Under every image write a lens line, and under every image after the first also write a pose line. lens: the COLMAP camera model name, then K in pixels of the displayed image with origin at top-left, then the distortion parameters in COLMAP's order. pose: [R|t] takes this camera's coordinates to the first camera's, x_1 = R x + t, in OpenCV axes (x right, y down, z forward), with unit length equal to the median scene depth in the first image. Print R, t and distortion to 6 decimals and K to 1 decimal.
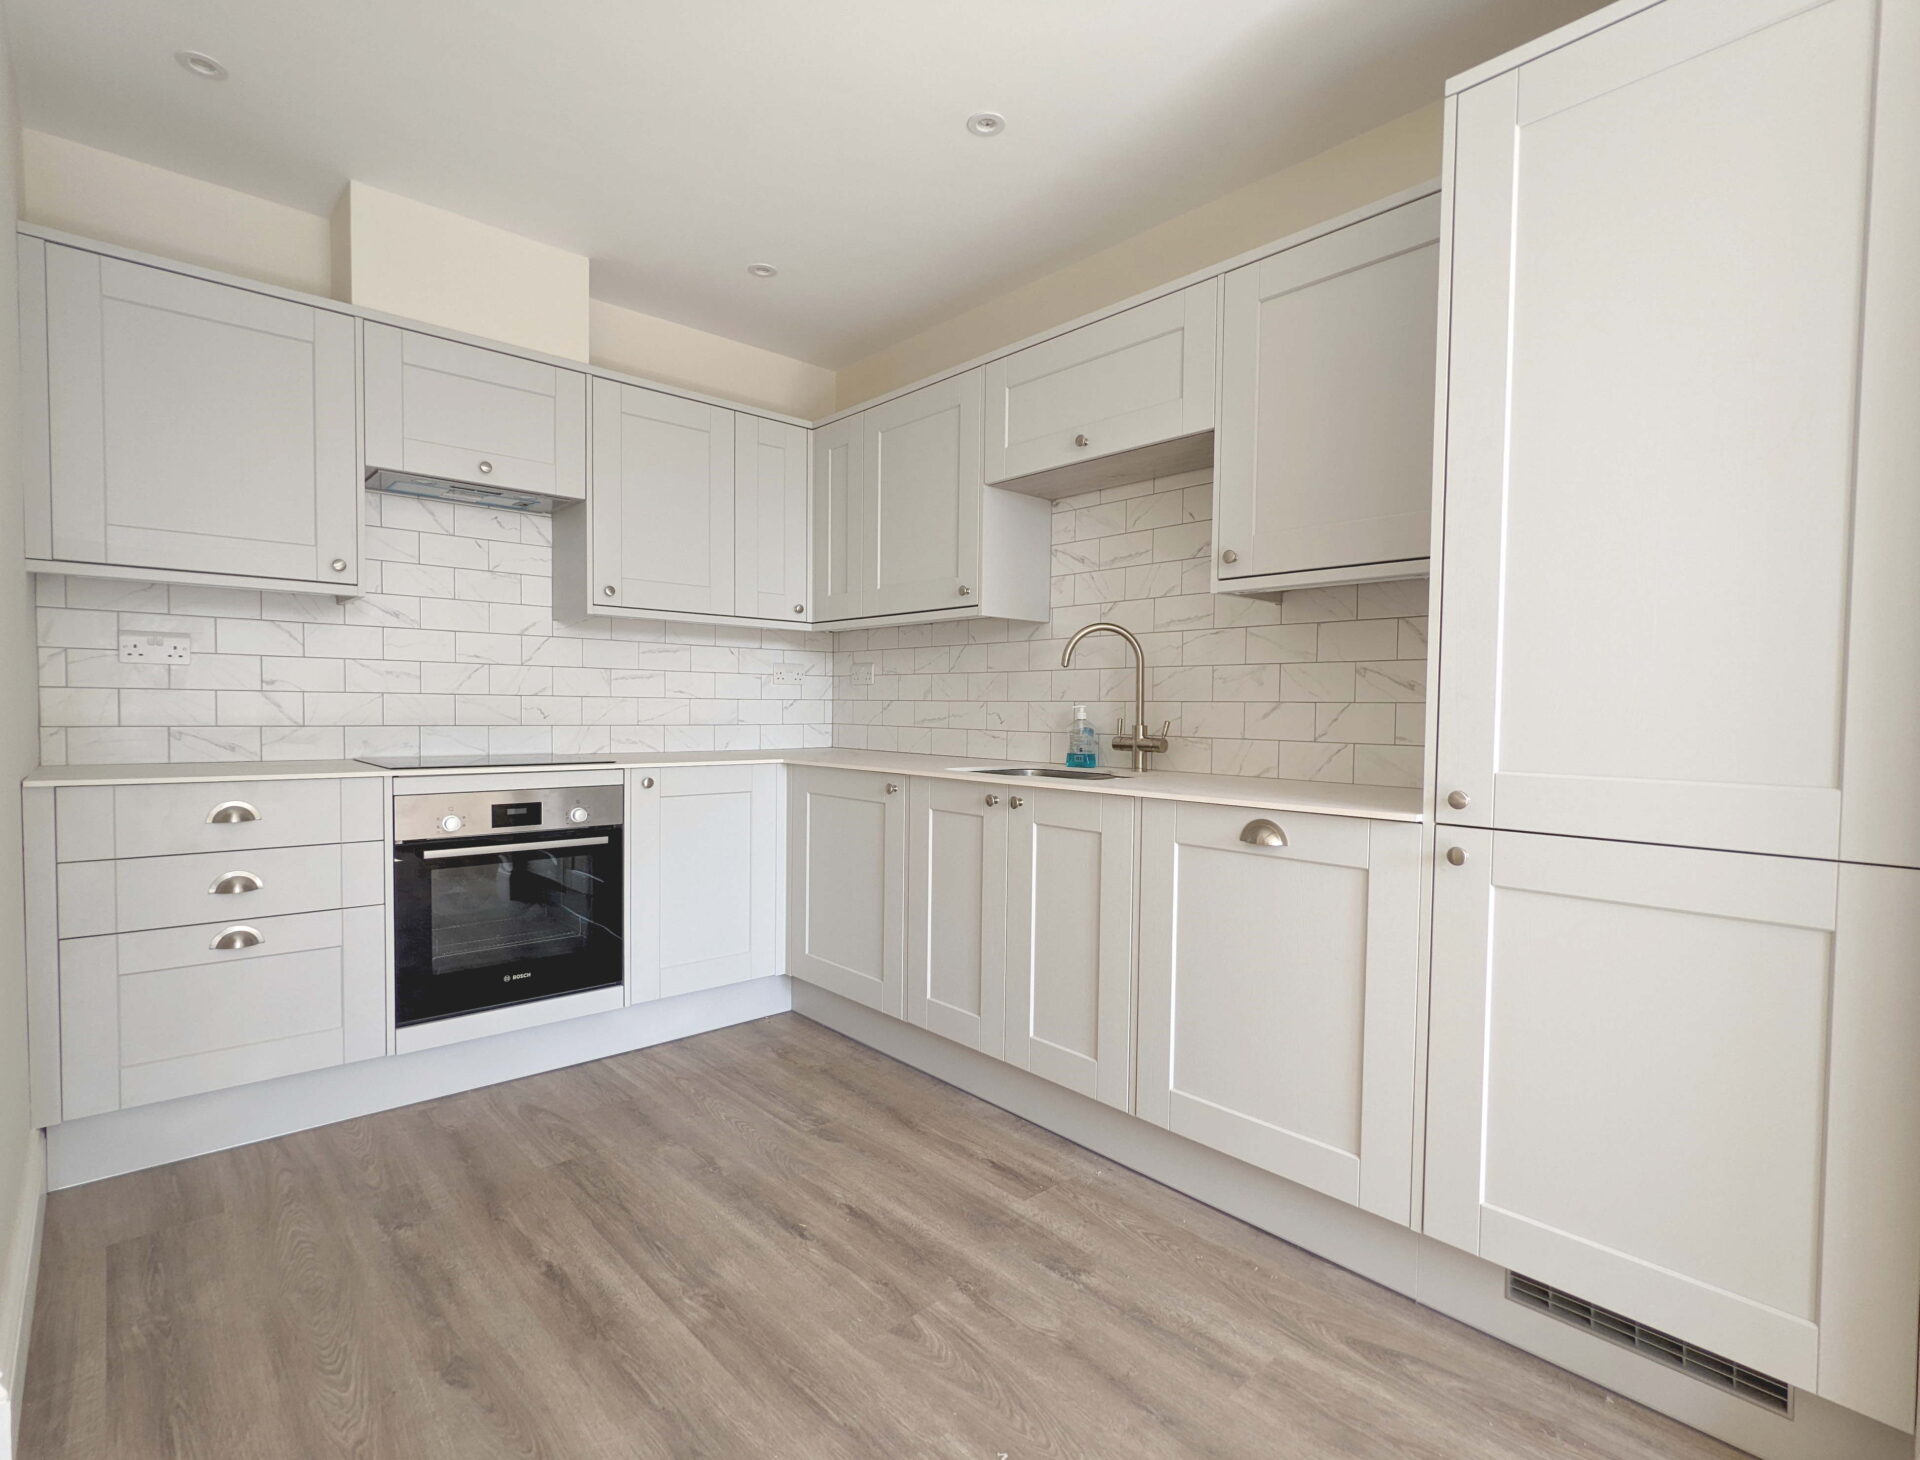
lens RADIAL K [[936.2, 0, 958.6], [0, 936.2, 741.1], [0, 0, 1]] dist [0.000275, -0.000036]
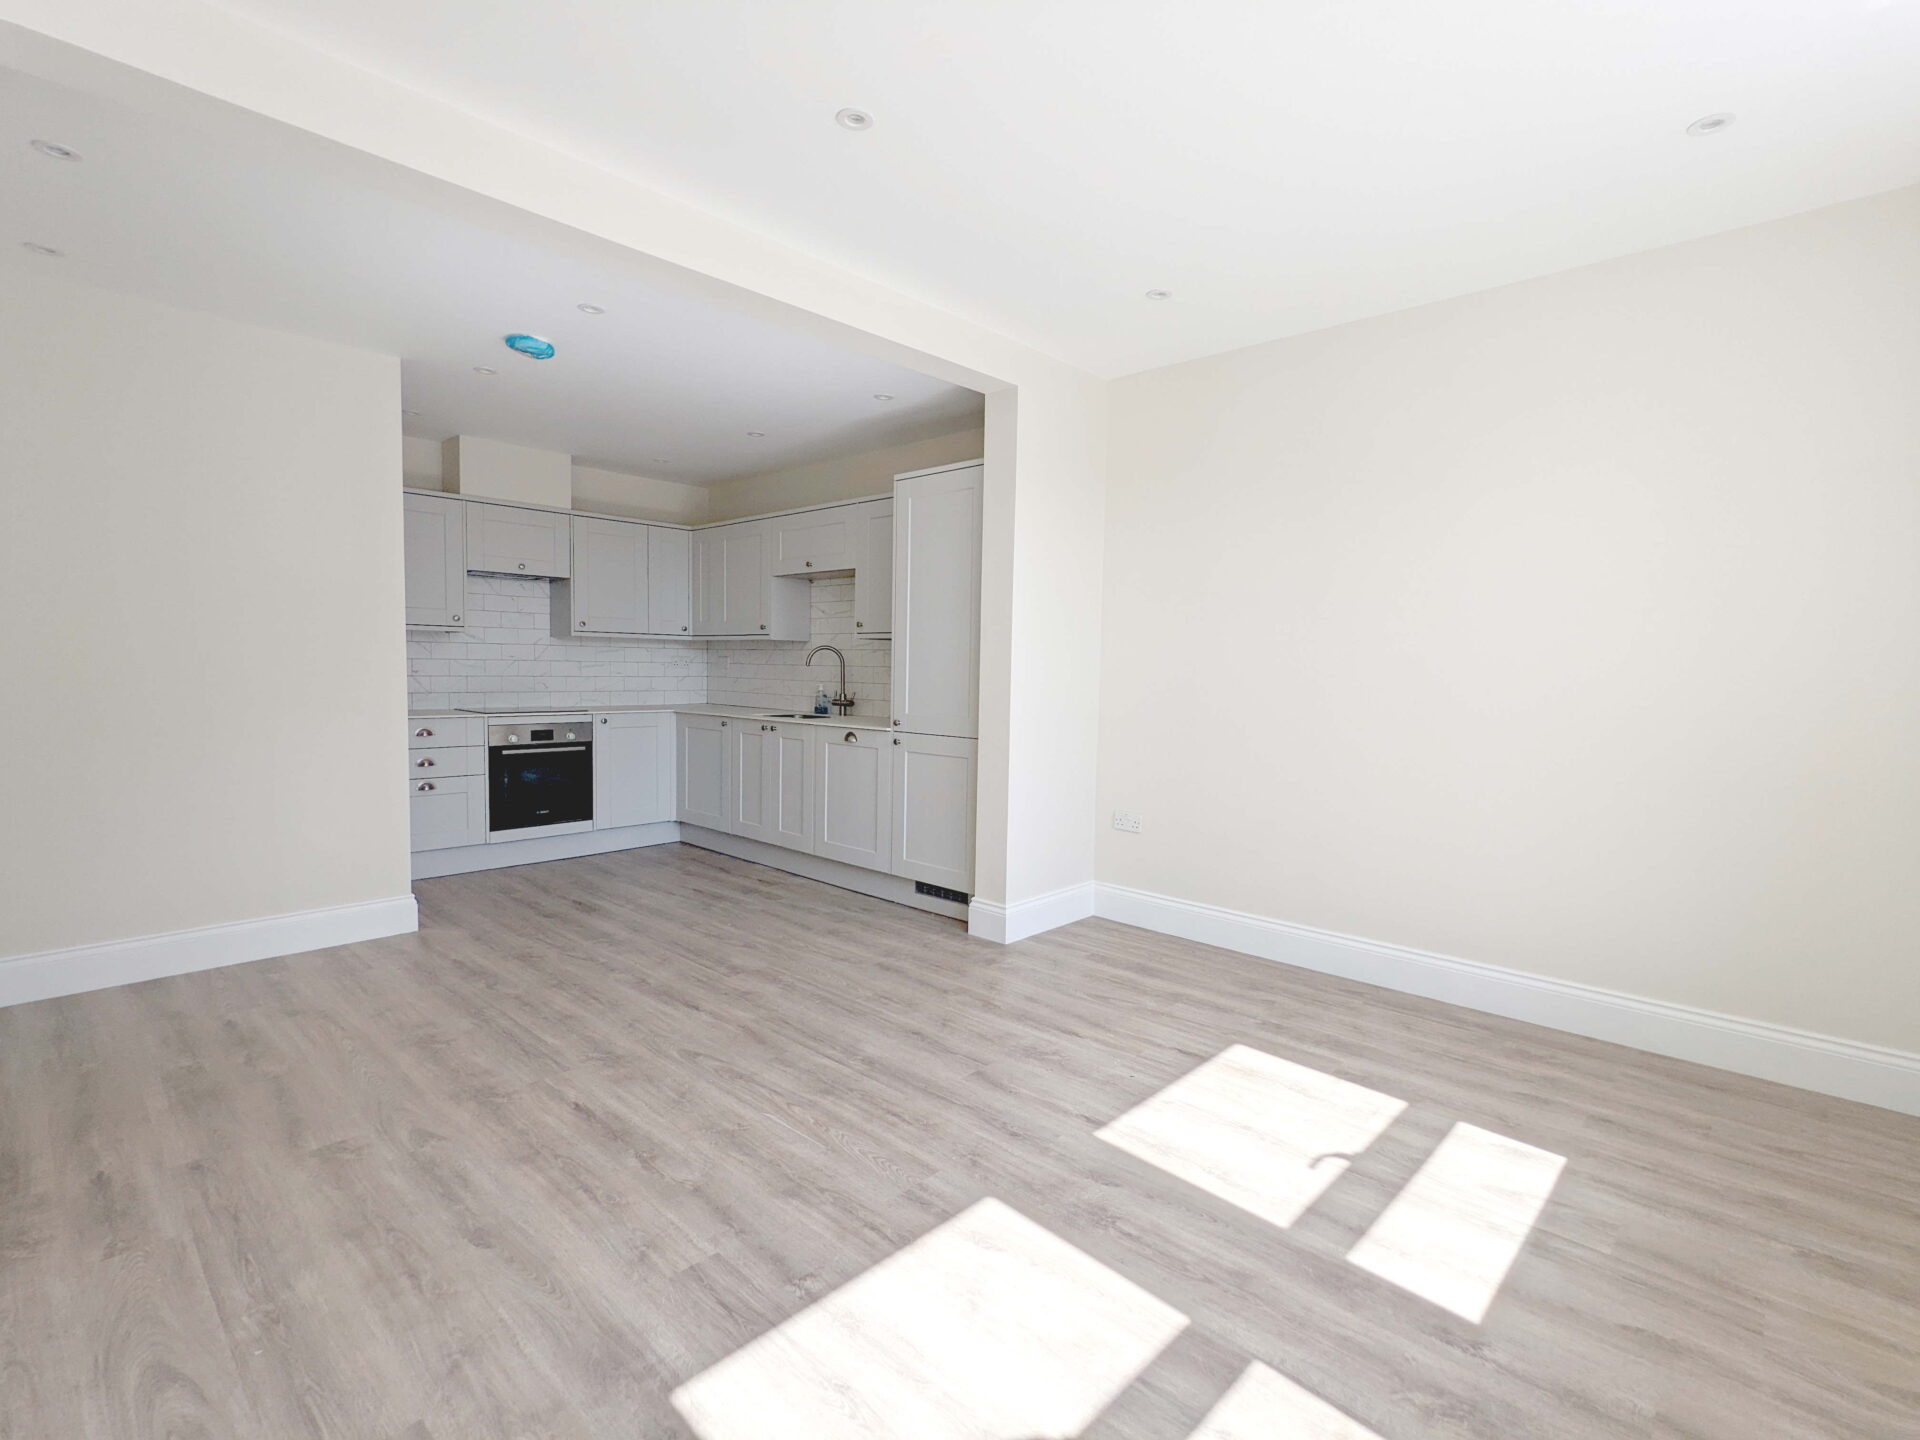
lens RADIAL K [[904.2, 0, 956.4], [0, 904.2, 720.9], [0, 0, 1]] dist [0.000071, 0.000107]
pose [[0.996768, 0.000757, 0.080326, 0.296984], [-0.002953, 0.999625, 0.027222, -0.012610], [-0.080275, -0.027372, 0.996397, -1.109005]]
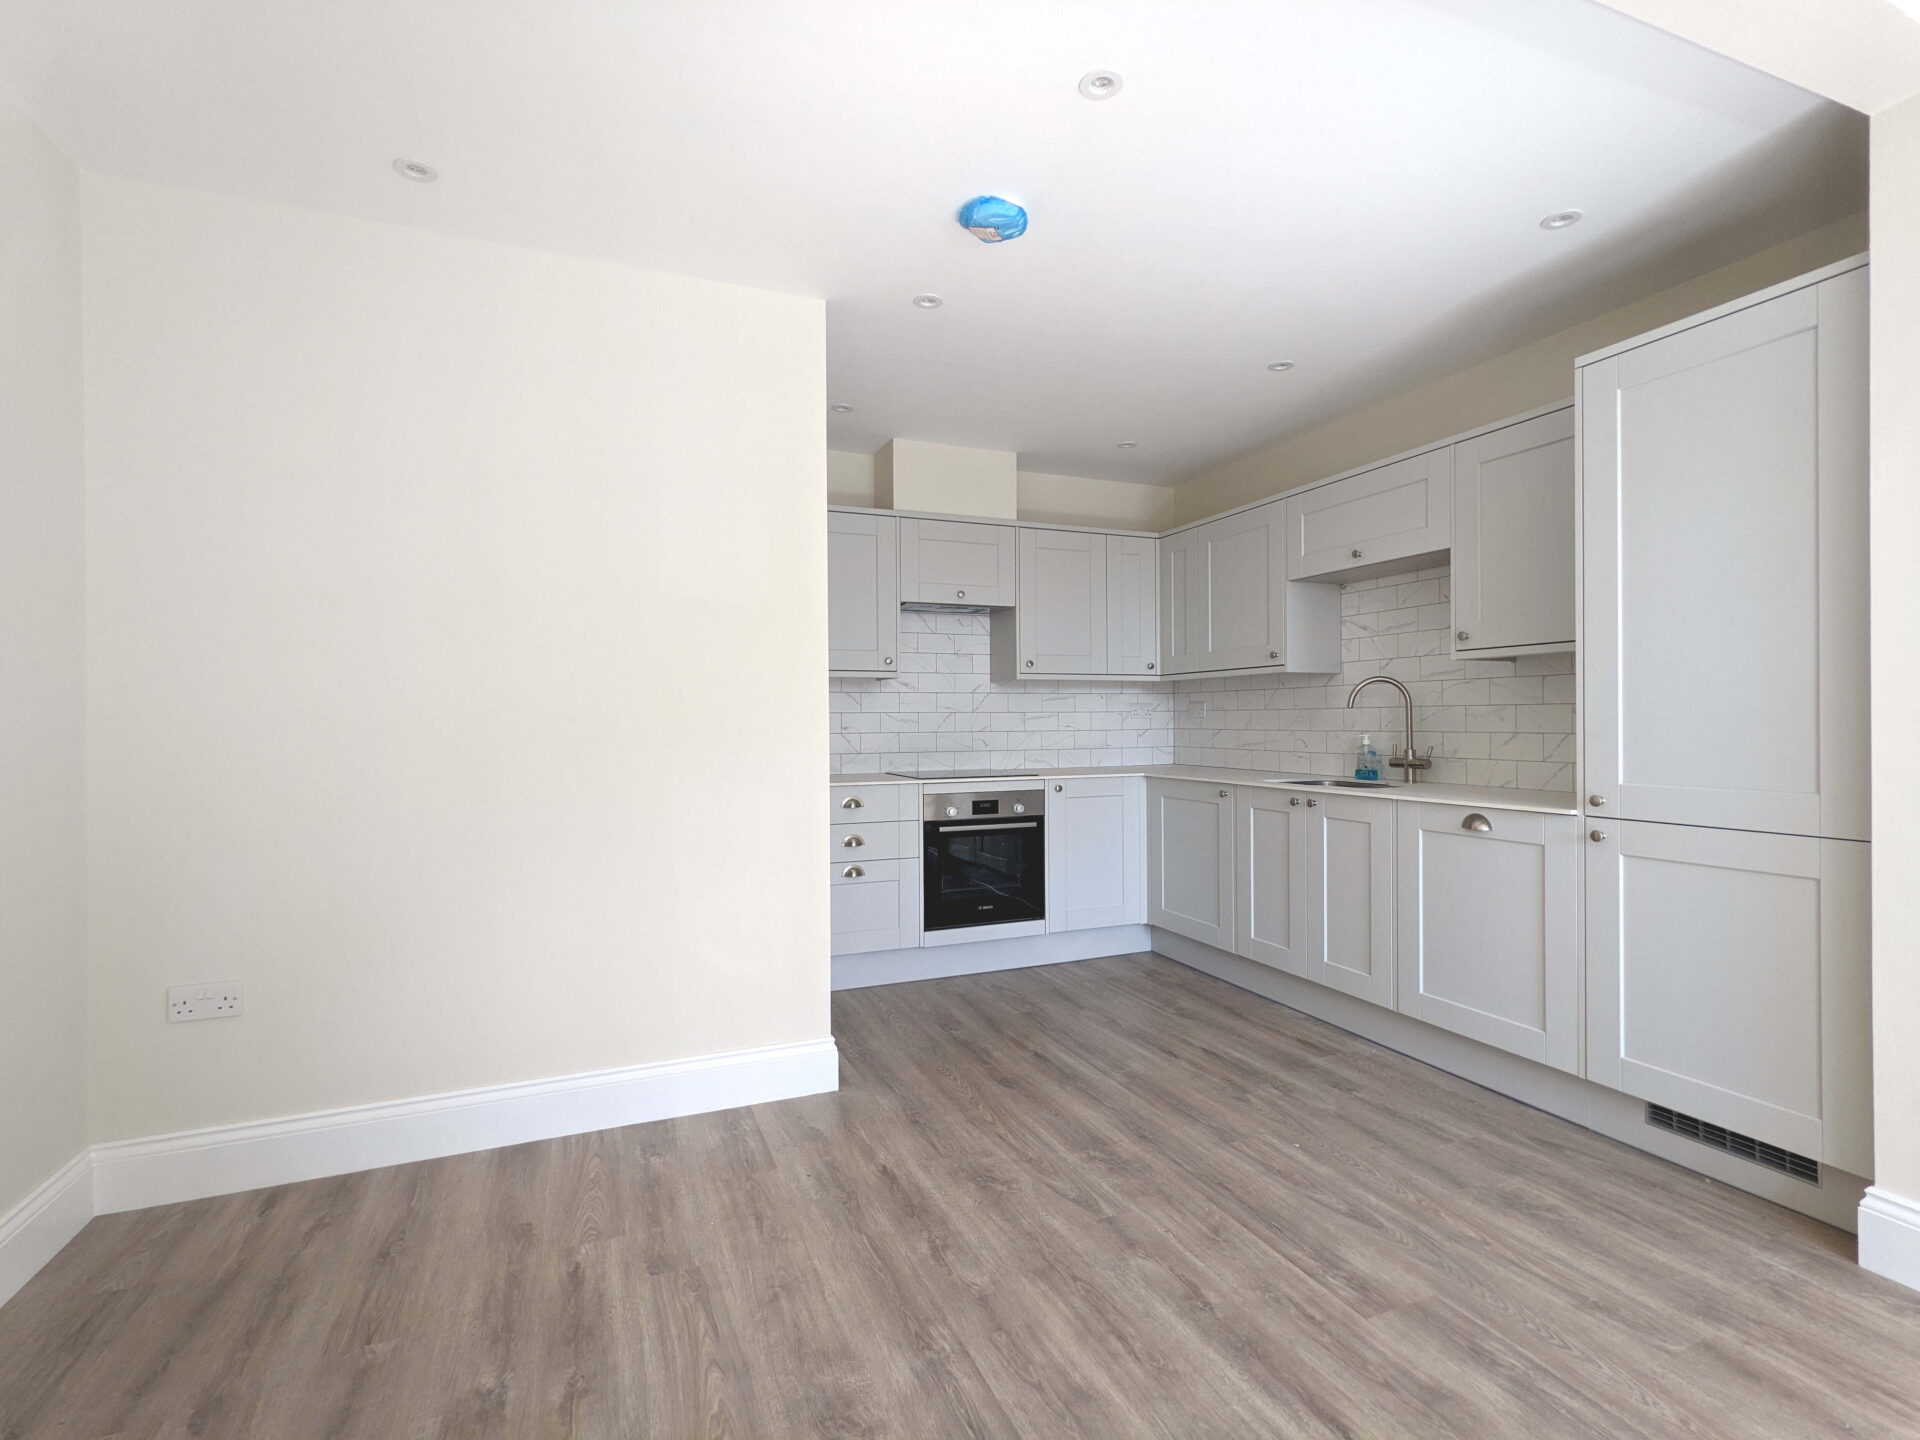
lens RADIAL K [[904.2, 0, 956.4], [0, 904.2, 720.9], [0, 0, 1]] dist [0.000071, 0.000107]
pose [[0.940601, -0.018247, -0.339025, 0.018090], [0.006031, 0.999295, -0.037052, -0.013995], [0.339462, 0.032806, 0.940048, -0.501543]]
